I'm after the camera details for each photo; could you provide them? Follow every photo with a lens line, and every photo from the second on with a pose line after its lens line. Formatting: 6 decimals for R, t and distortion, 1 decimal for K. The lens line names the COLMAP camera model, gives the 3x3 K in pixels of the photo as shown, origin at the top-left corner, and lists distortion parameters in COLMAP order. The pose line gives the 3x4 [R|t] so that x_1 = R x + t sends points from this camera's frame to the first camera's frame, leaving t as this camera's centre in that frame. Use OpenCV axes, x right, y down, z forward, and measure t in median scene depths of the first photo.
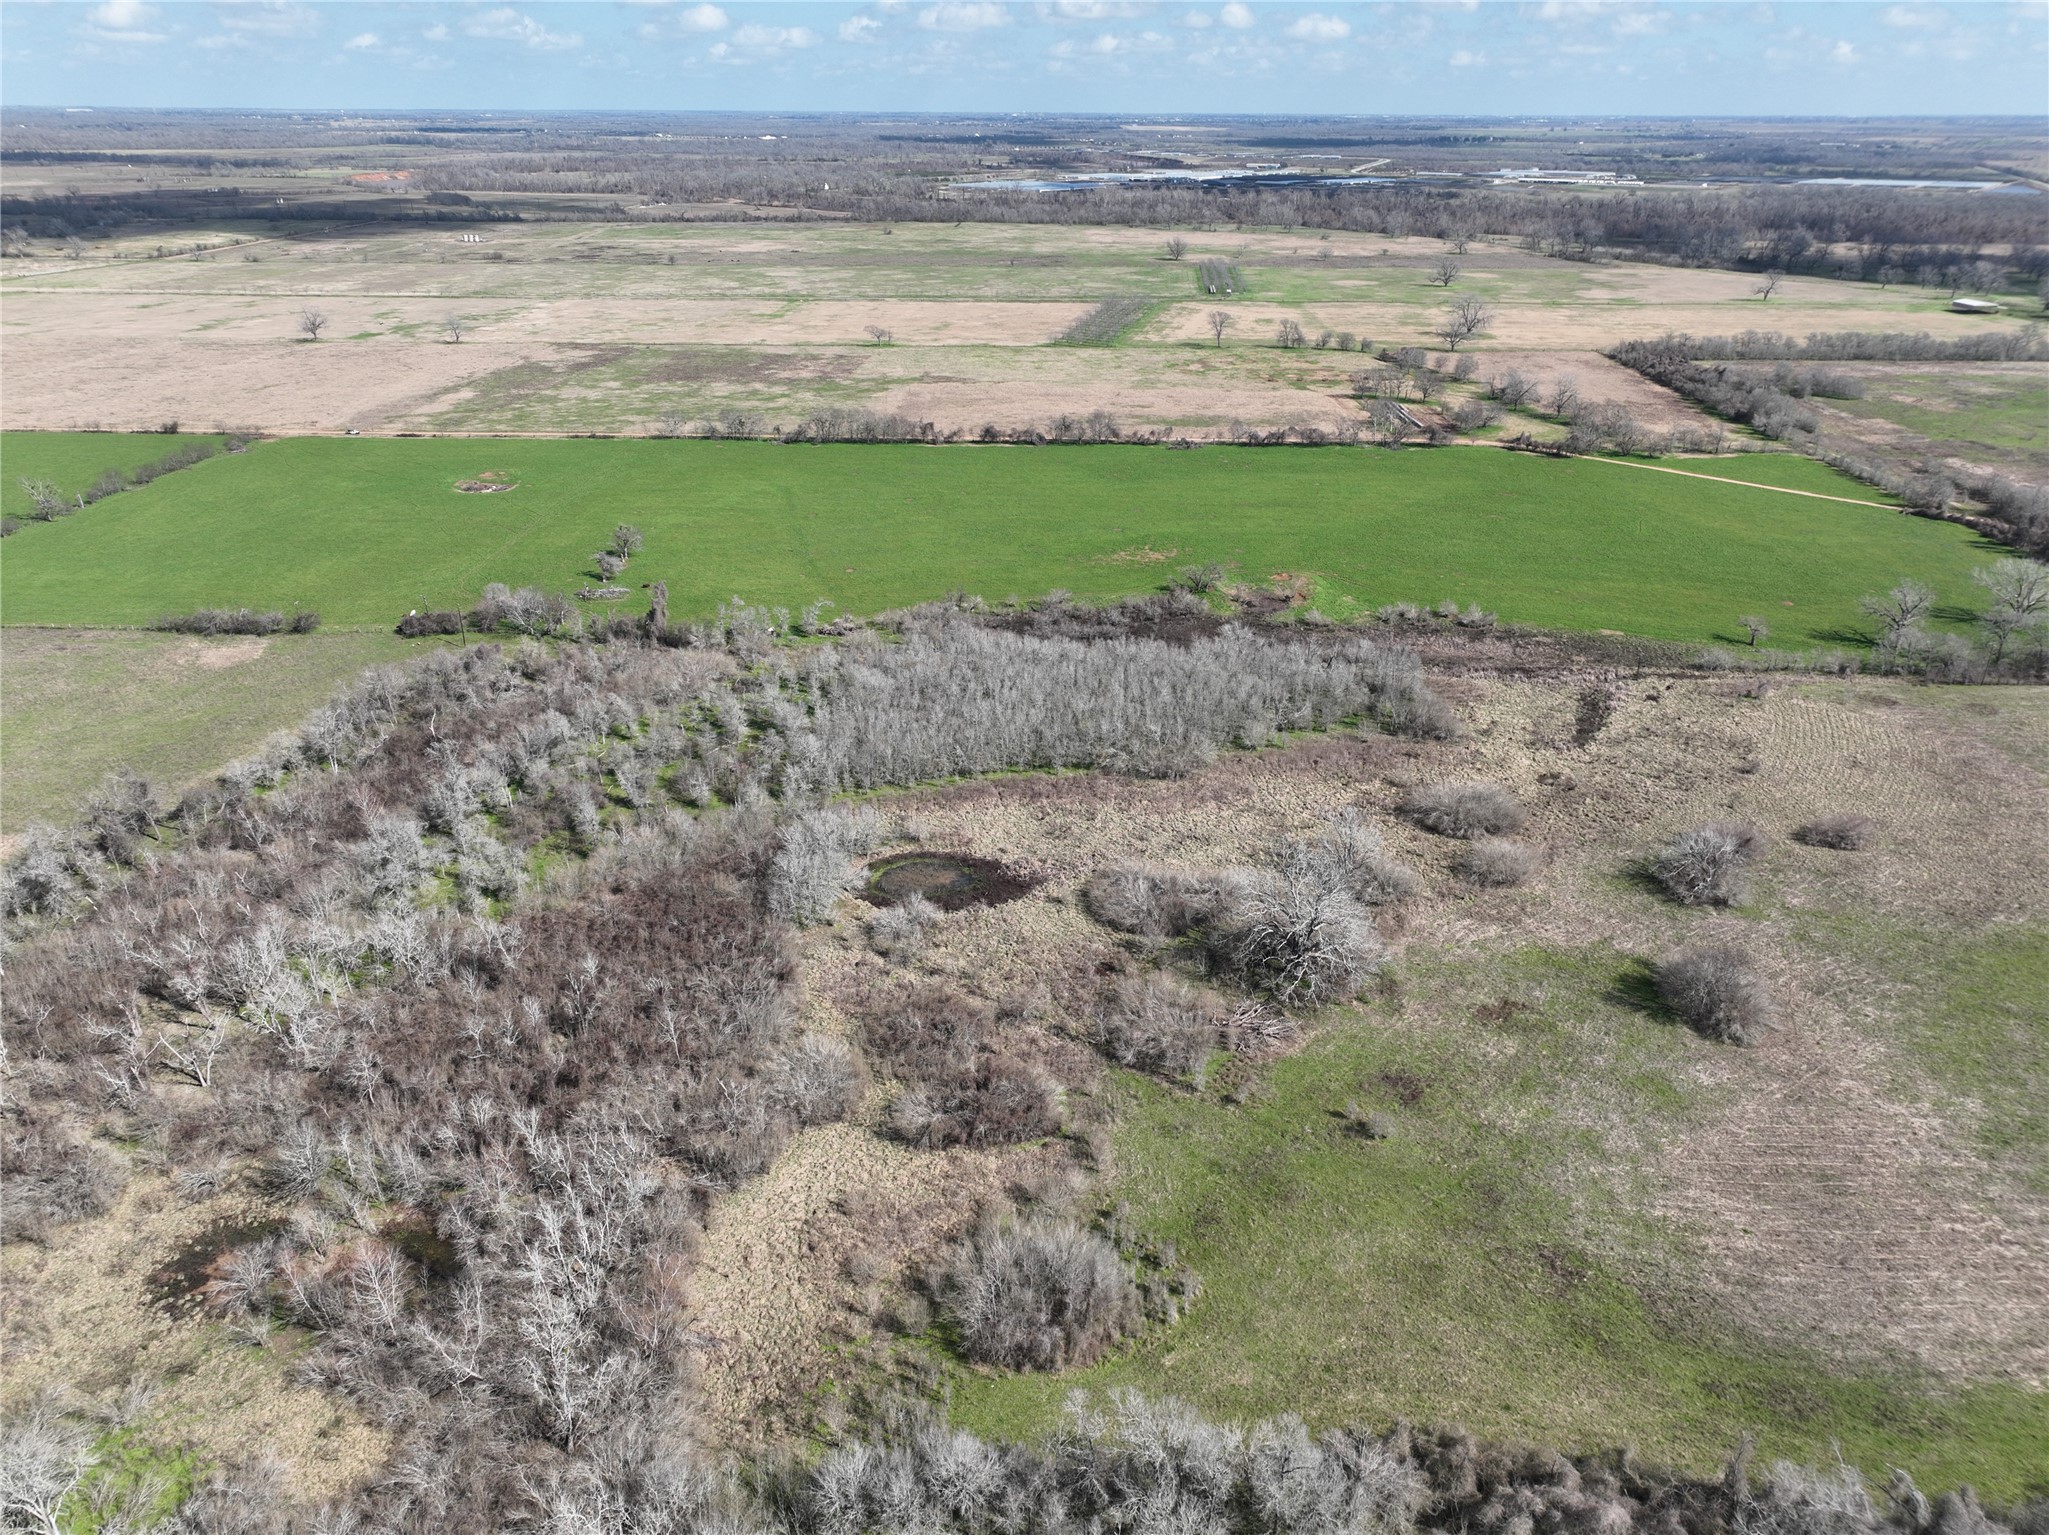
lens RADIAL K [[1431.5, 0, 1023.5], [0, 1431.5, 765.3], [0, 0, 1]] dist [-0.005811, 0.023774]
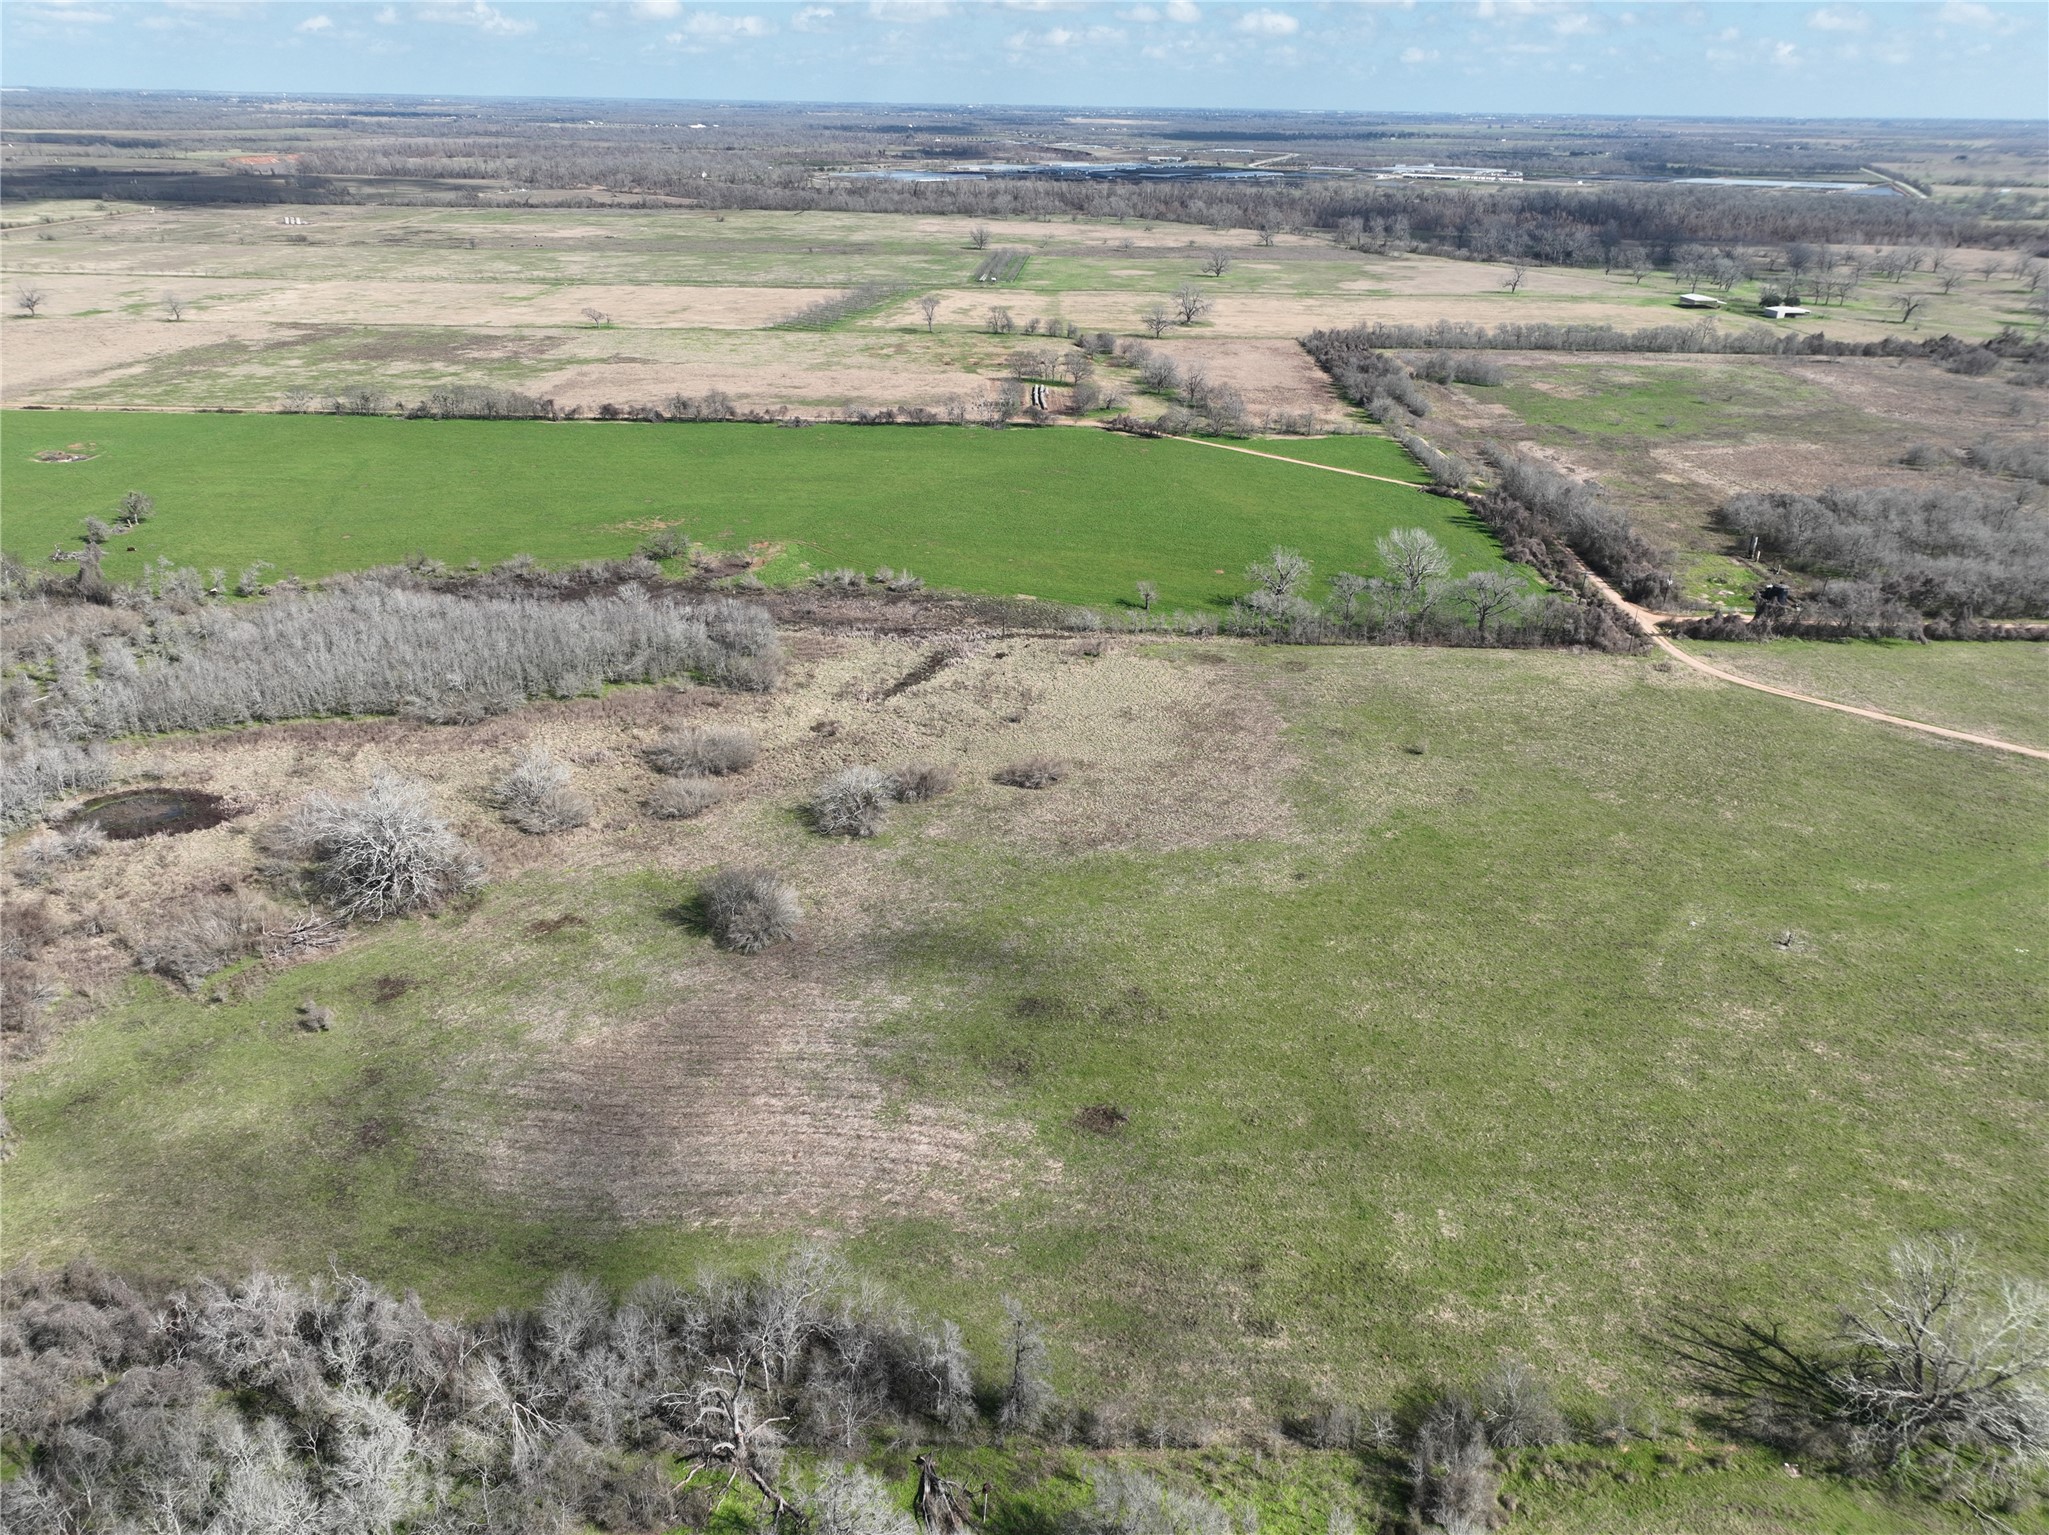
lens RADIAL K [[1431.5, 0, 1023.7], [0, 1431.5, 770.4], [0, 0, 1]] dist [-0.005811, 0.023774]
pose [[0.999785, 0.001802, 0.020667, 0.186176], [-0.001956, 0.999970, 0.007442, 0.012853], [-0.020653, -0.007481, 0.999759, -0.024657]]
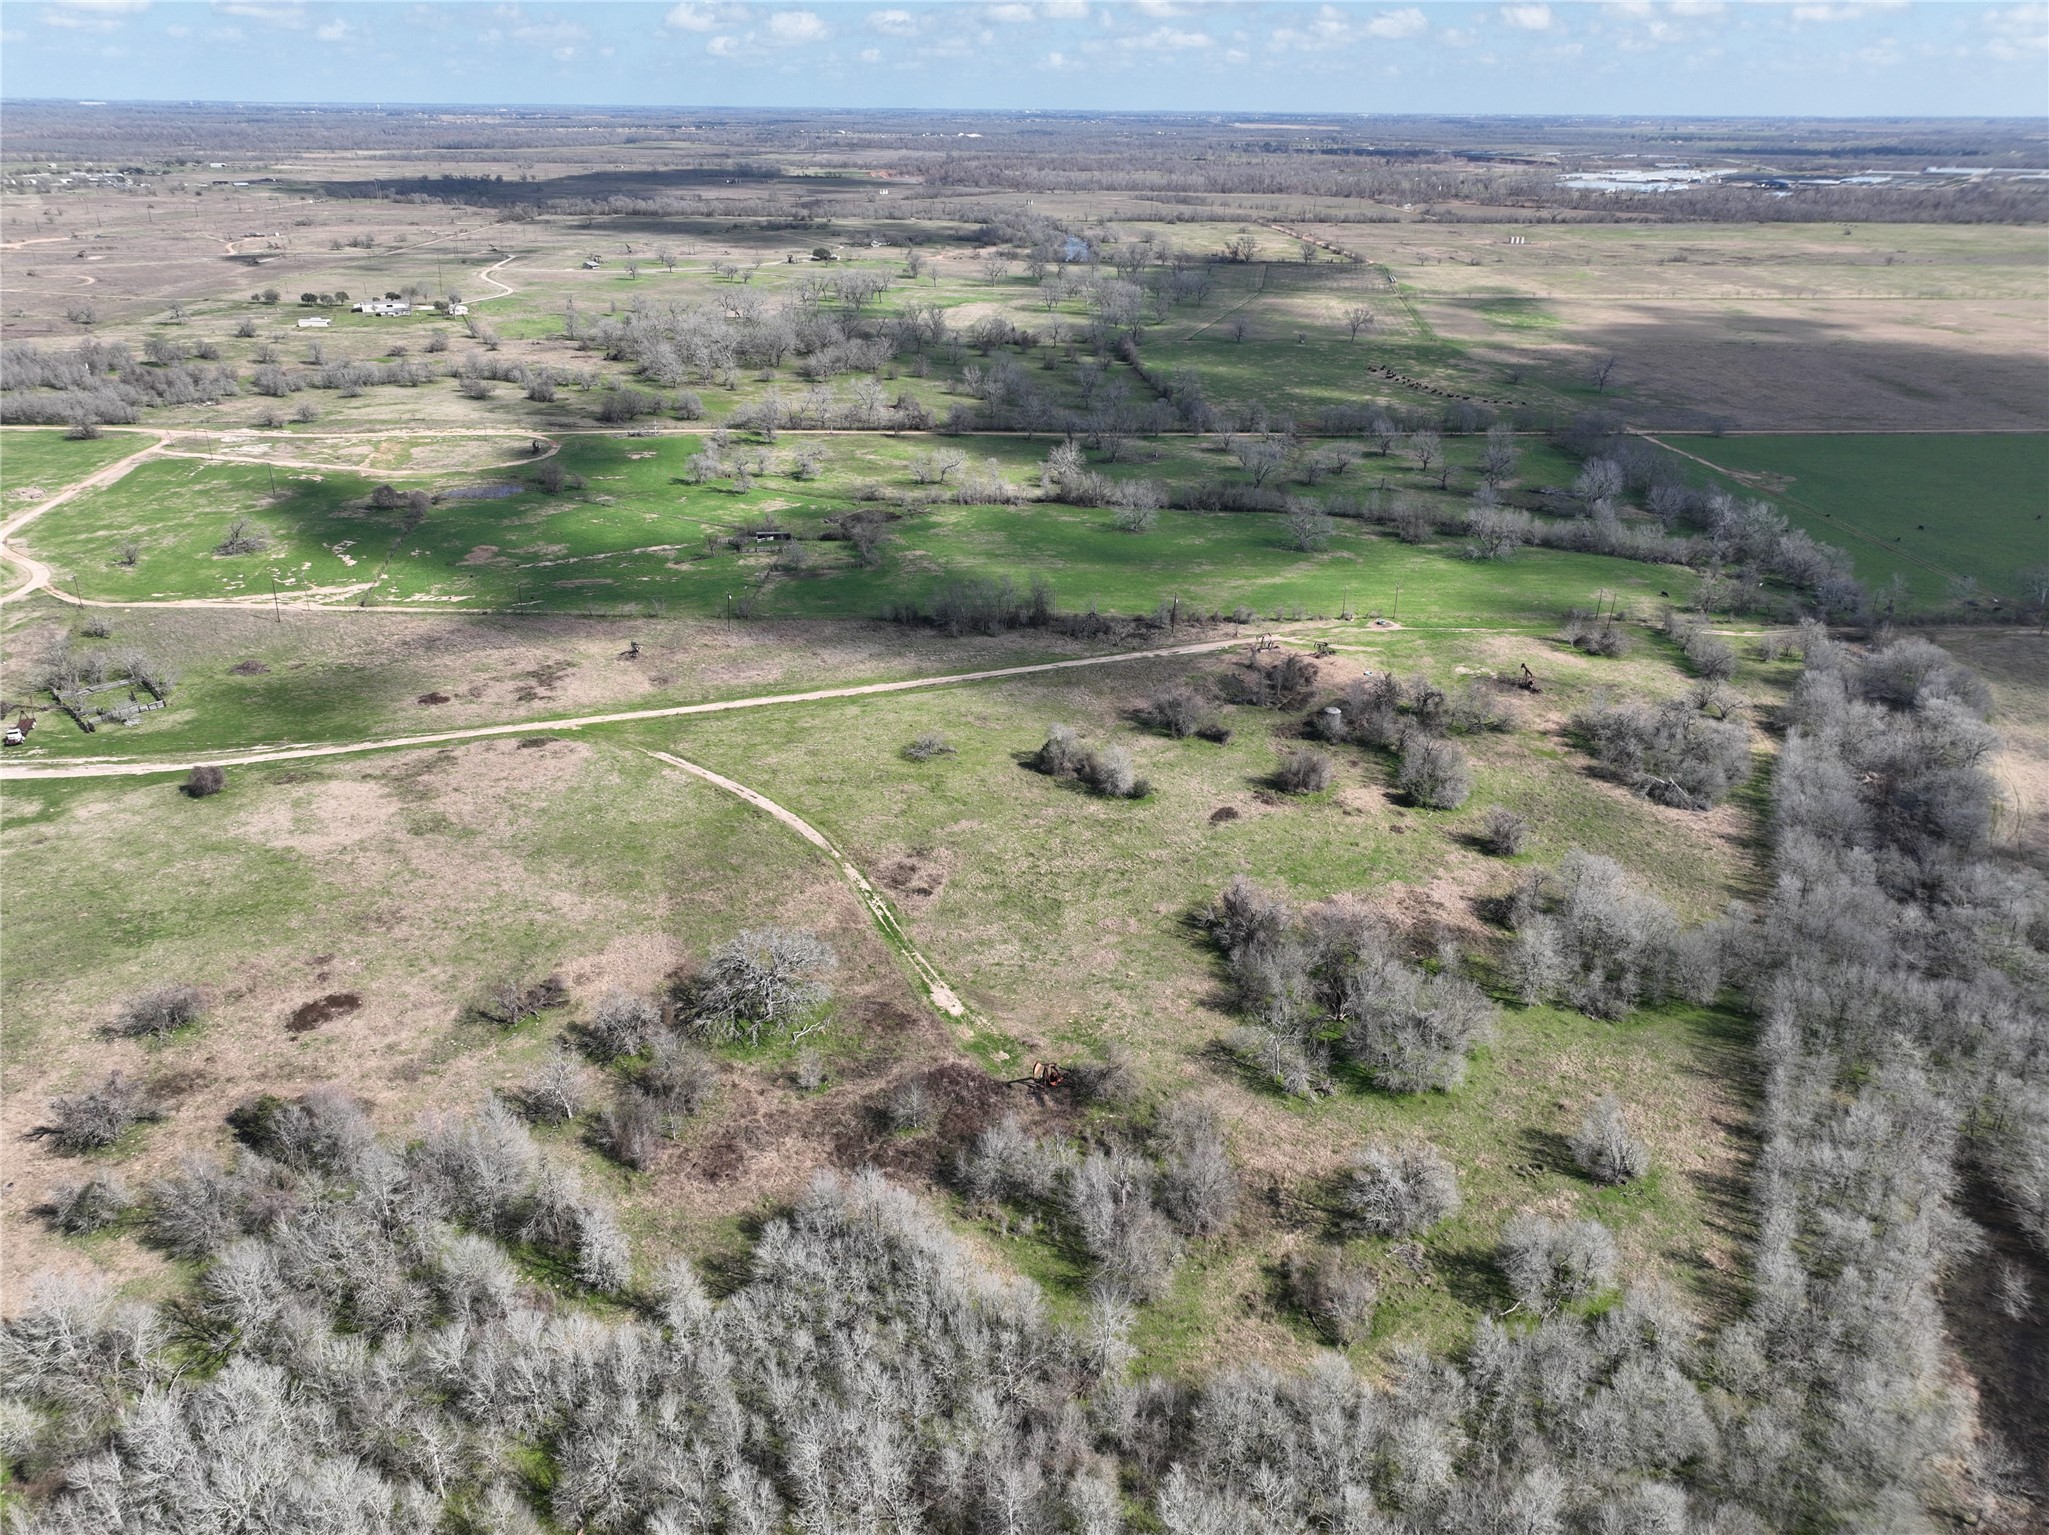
lens RADIAL K [[1431.5, 0, 1030.3], [0, 1431.5, 773.1], [0, 0, 1]] dist [-0.005811, 0.023774]
pose [[0.997283, -0.026866, 0.068597, -1.433689], [0.026409, 0.999623, 0.007558, -0.018988], [-0.068774, -0.005725, 0.997616, 0.031395]]
